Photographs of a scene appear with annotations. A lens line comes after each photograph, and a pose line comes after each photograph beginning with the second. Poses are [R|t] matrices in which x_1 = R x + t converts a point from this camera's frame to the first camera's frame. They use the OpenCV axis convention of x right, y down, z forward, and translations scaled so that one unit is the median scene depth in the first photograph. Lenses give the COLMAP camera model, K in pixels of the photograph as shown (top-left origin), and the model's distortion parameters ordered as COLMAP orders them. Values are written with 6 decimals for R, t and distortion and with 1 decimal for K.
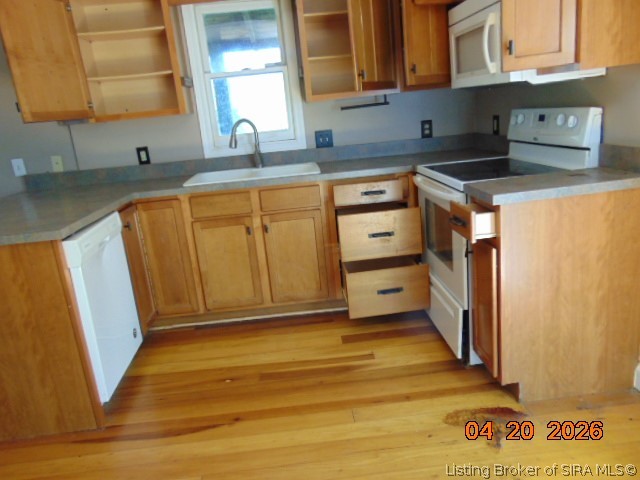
lens RADIAL K [[480.6, 0, 321.0], [0, 480.6, 238.7], [0, 0, 1]] dist [-0.034628, 0.074881]
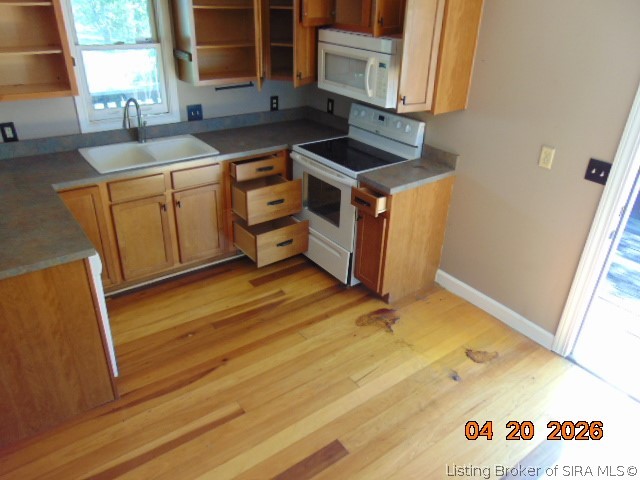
lens RADIAL K [[480.6, 0, 321.0], [0, 480.6, 238.7], [0, 0, 1]] dist [-0.034628, 0.074881]
pose [[0.833427, -0.142895, 0.533836, -0.521722], [0.033300, 0.977222, 0.209590, -0.194182], [-0.551625, -0.156902, 0.819202, -0.171295]]
